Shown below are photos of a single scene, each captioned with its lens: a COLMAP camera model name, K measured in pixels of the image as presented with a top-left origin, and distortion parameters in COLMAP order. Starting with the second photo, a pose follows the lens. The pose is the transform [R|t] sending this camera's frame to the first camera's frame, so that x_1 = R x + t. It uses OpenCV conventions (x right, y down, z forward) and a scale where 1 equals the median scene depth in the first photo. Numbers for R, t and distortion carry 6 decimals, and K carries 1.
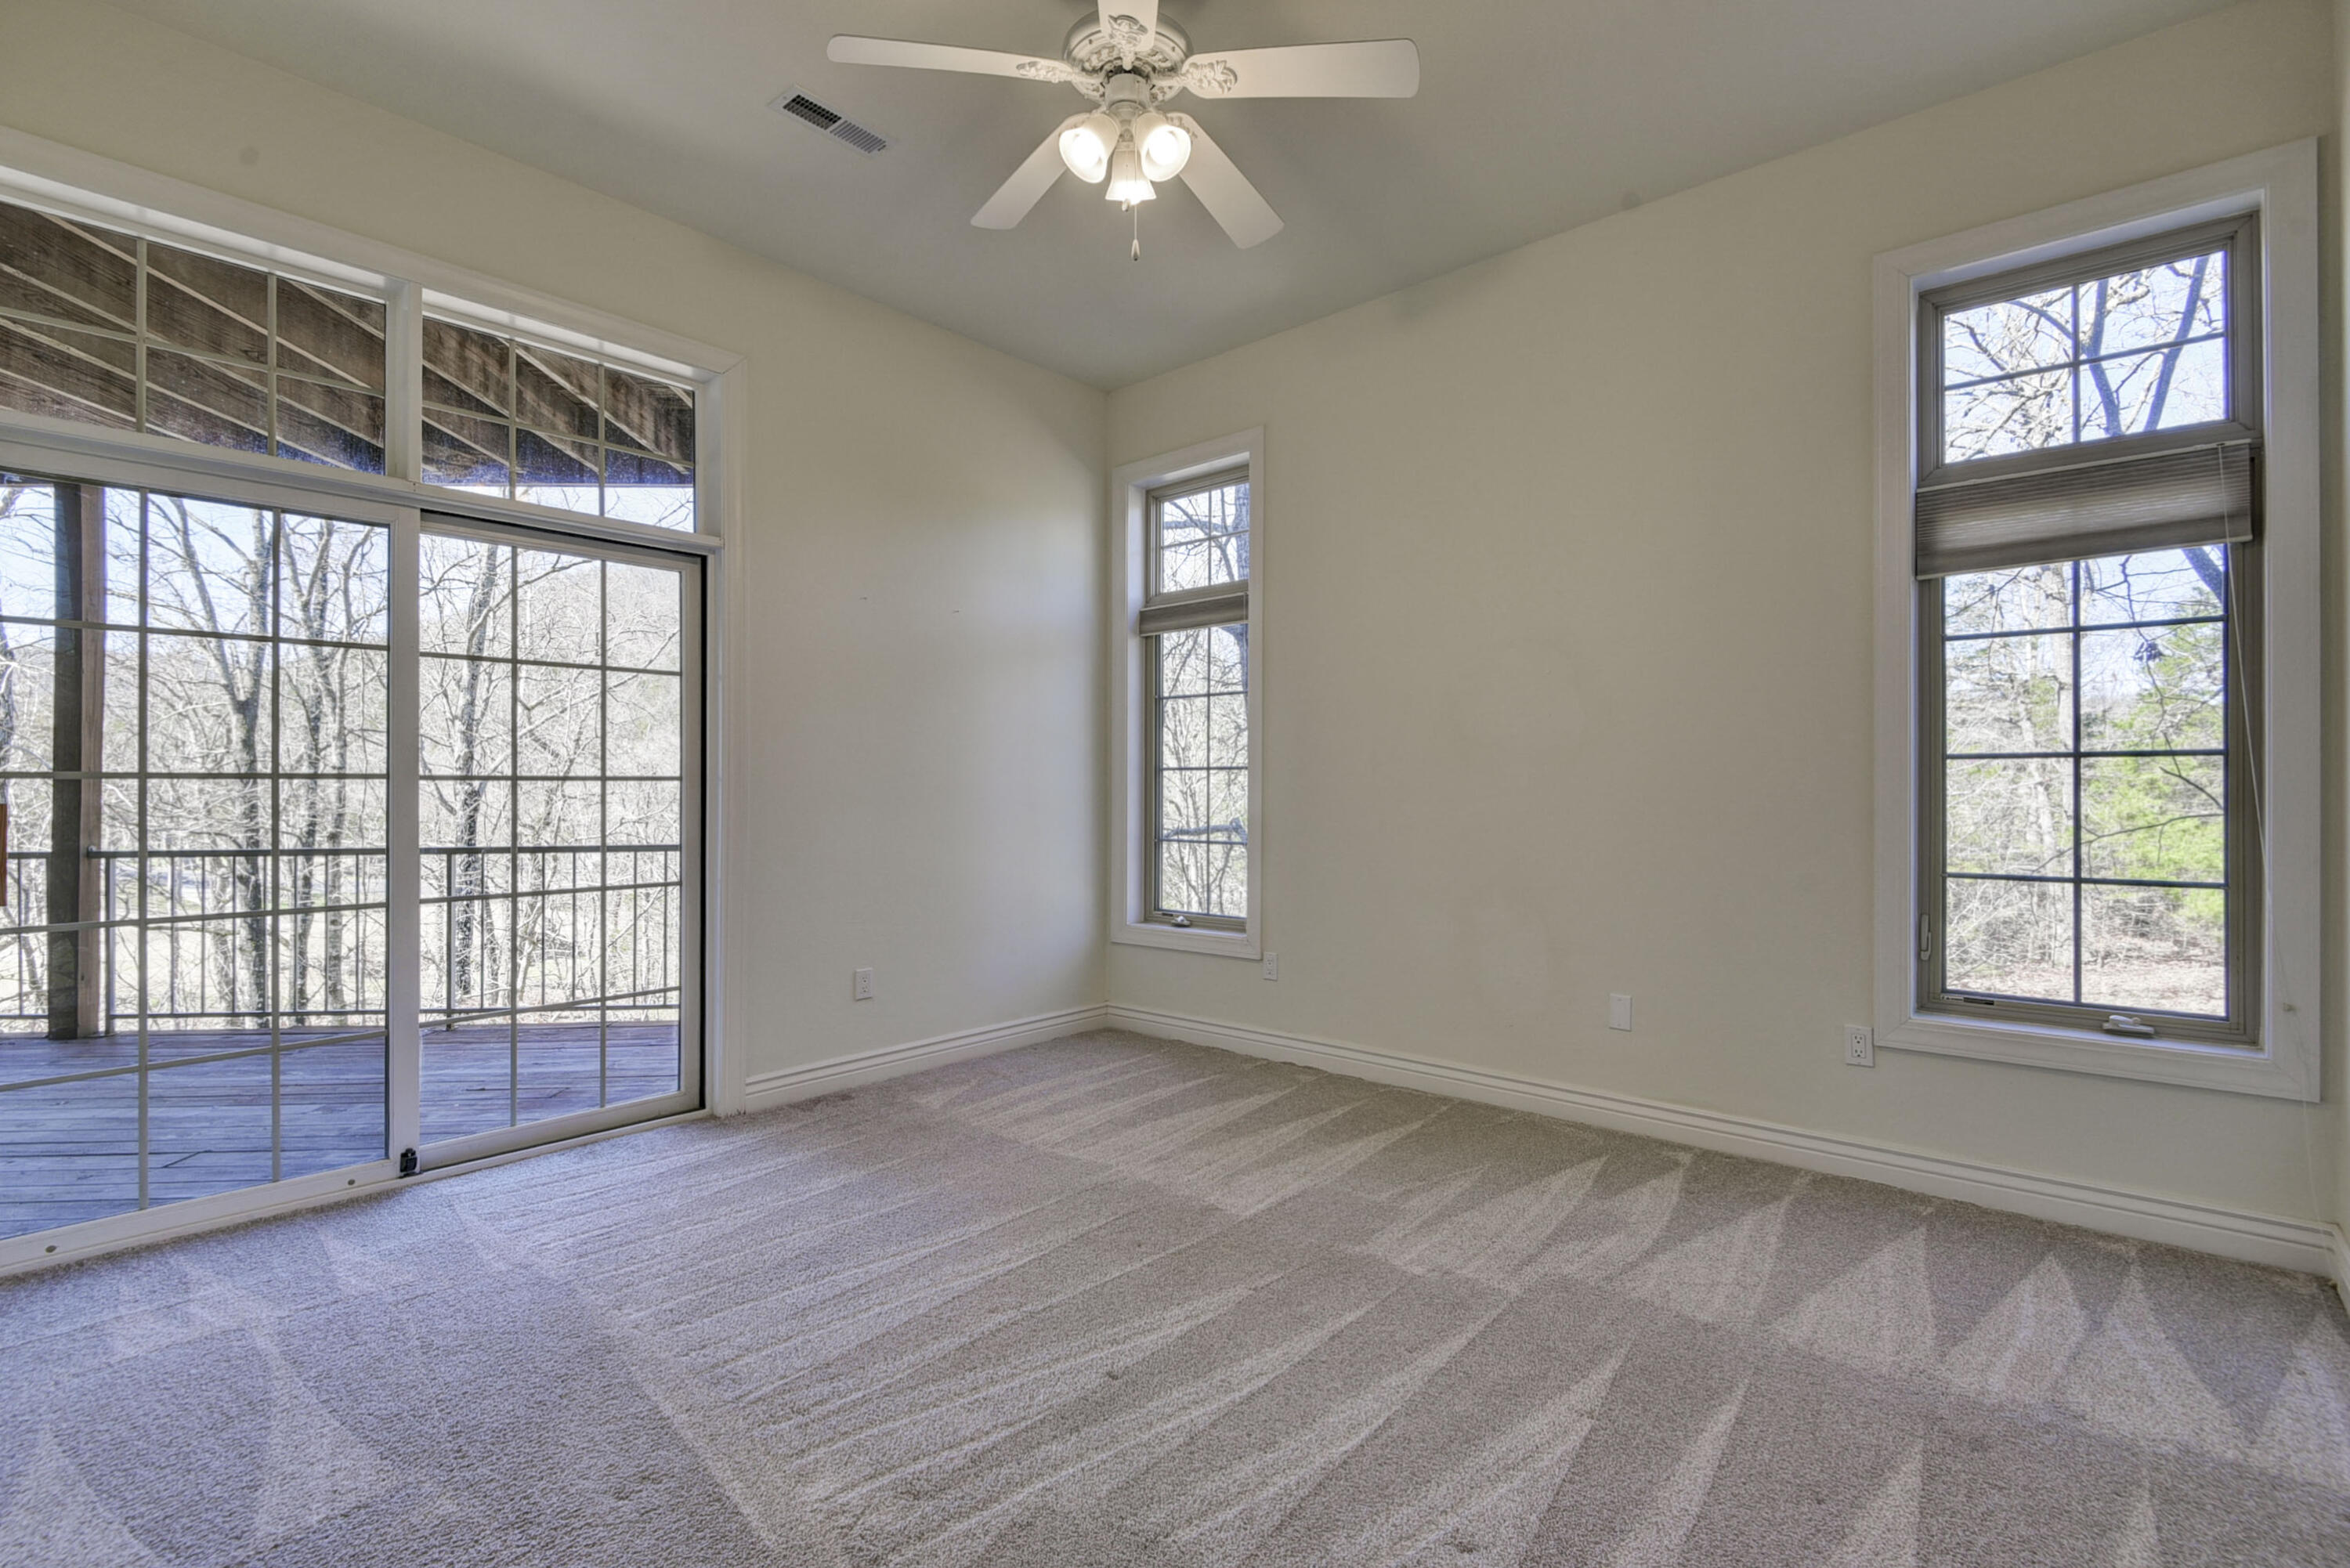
lens RADIAL K [[1092.0, 0, 1187.9], [0, 1092.0, 790.3], [0, 0, 1]] dist [0.004213, -0.004090]
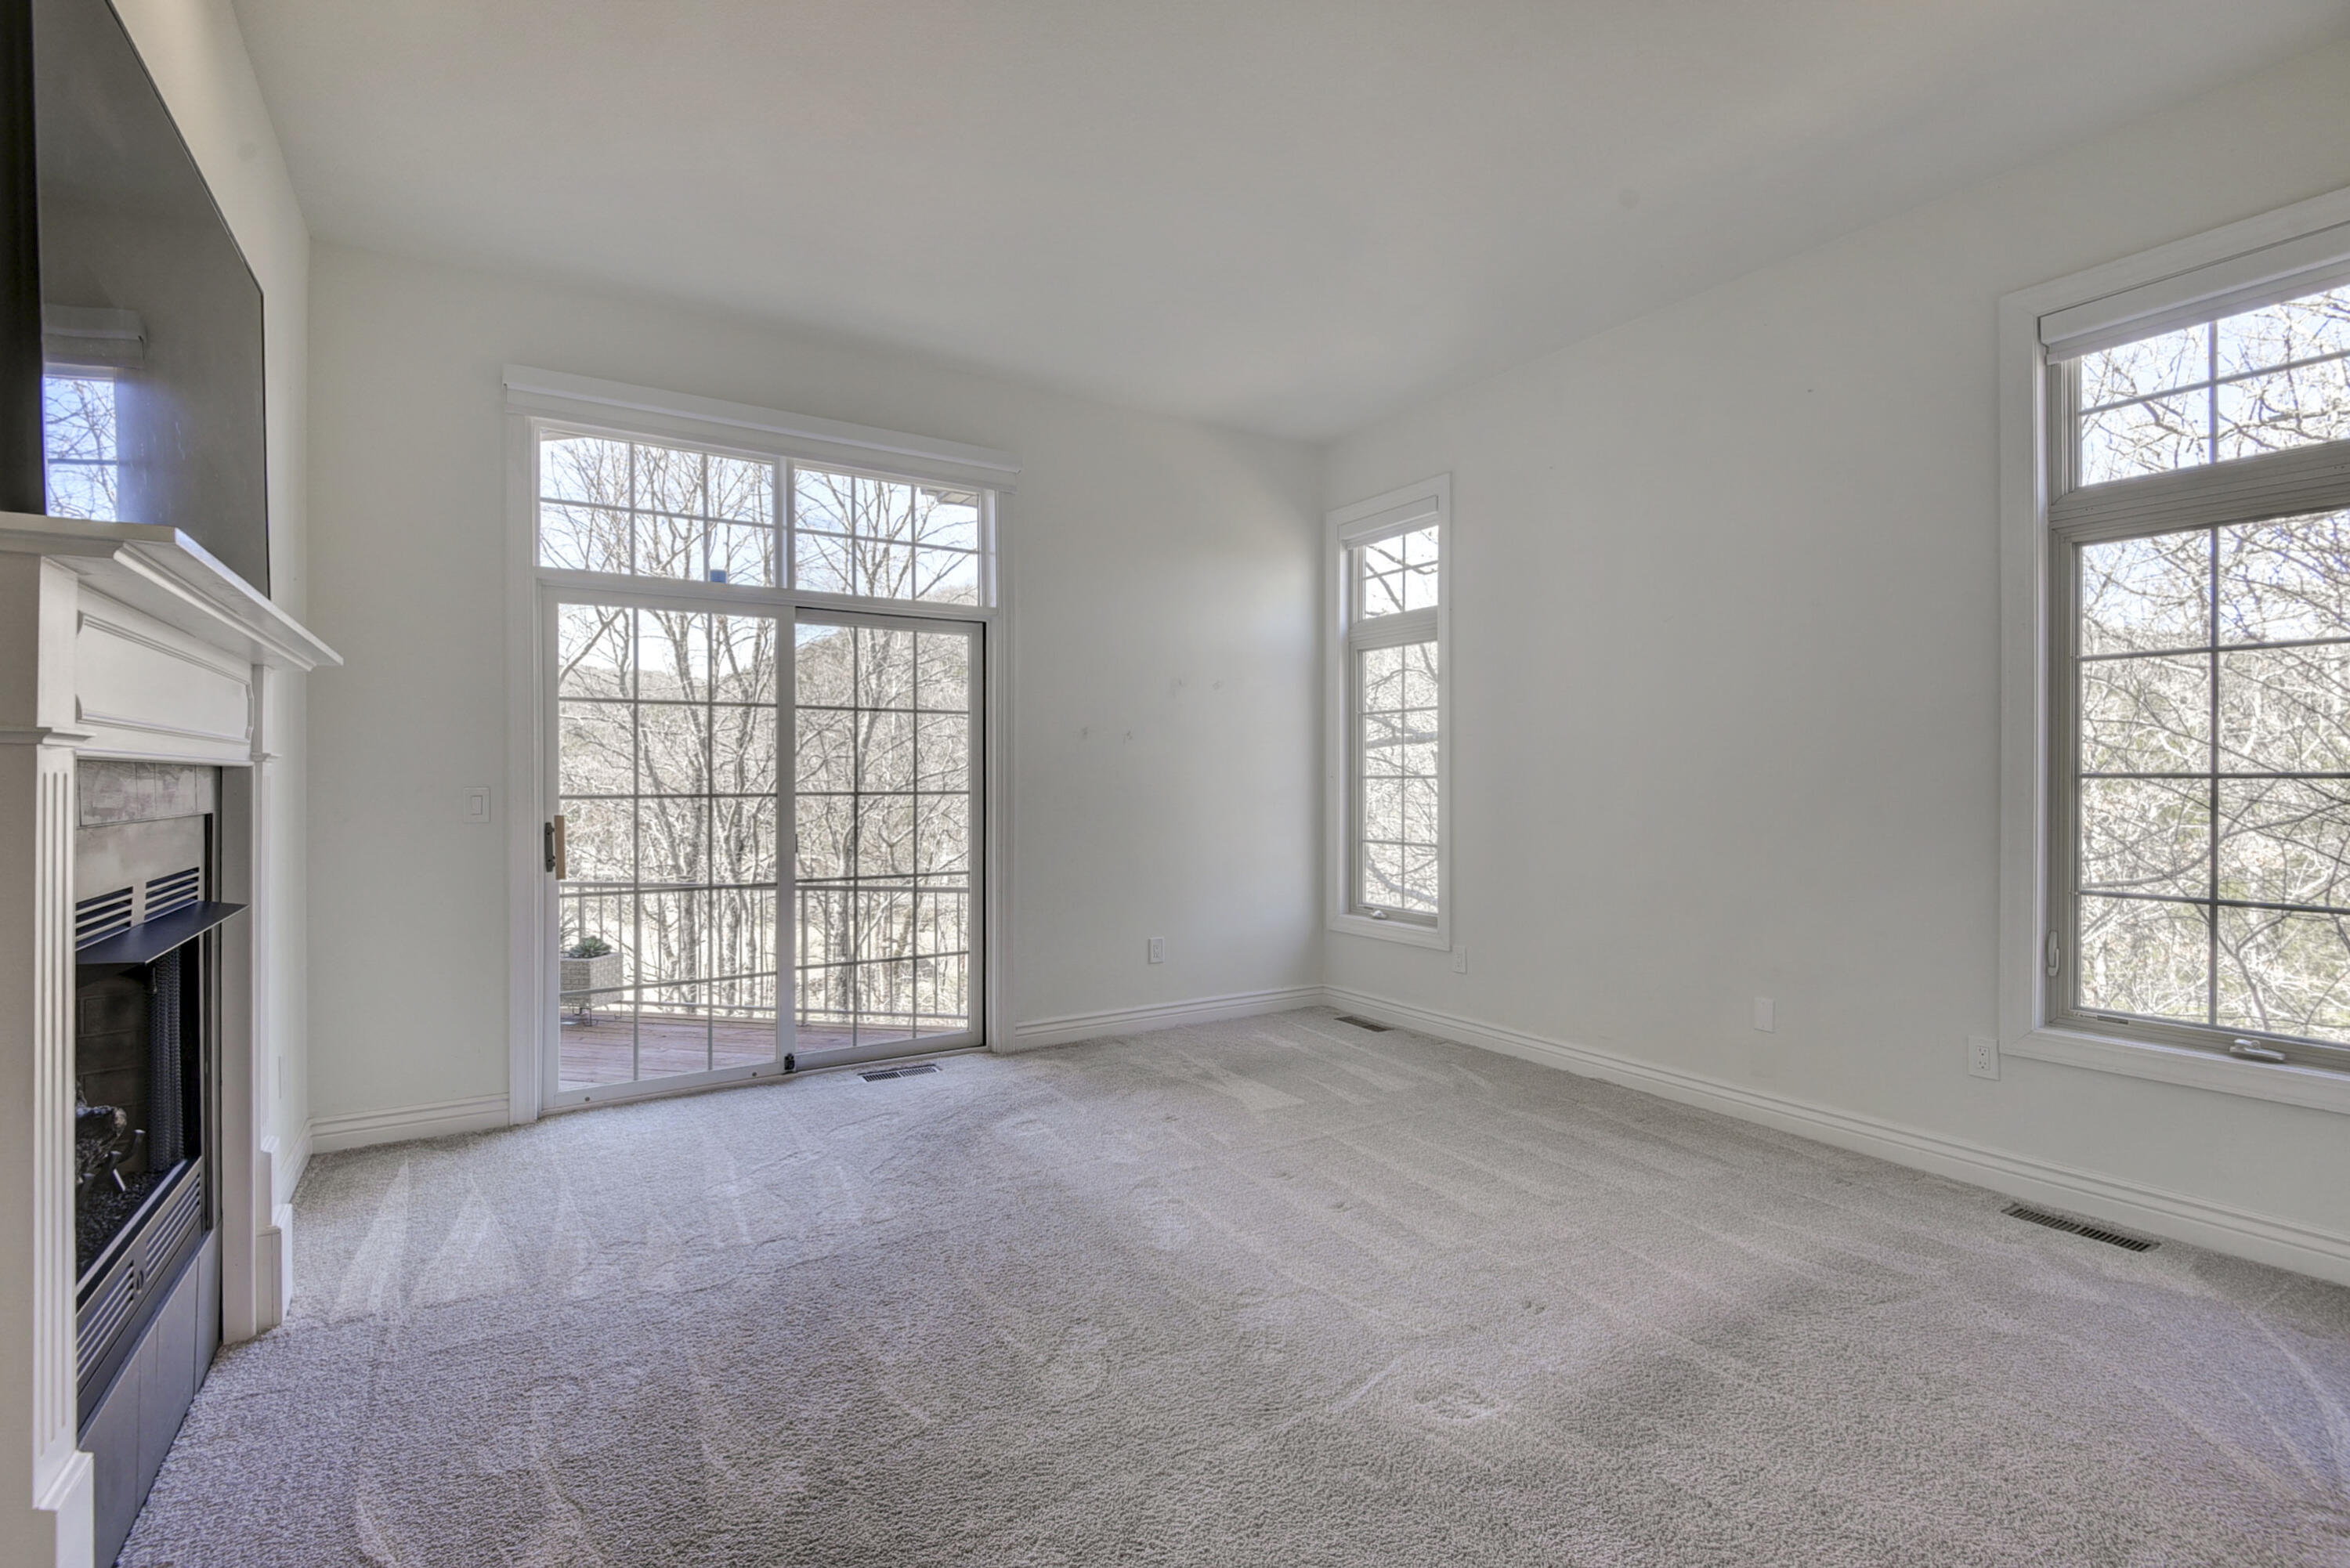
lens RADIAL K [[1092.0, 0, 1162.6], [0, 1092.0, 782.1], [0, 0, 1]] dist [0.004213, -0.004090]
pose [[0.953677, 0.004730, -0.300795, 0.152870], [-0.006582, 0.999965, -0.005144, -0.011837], [0.300760, 0.006885, 0.953675, -0.180667]]
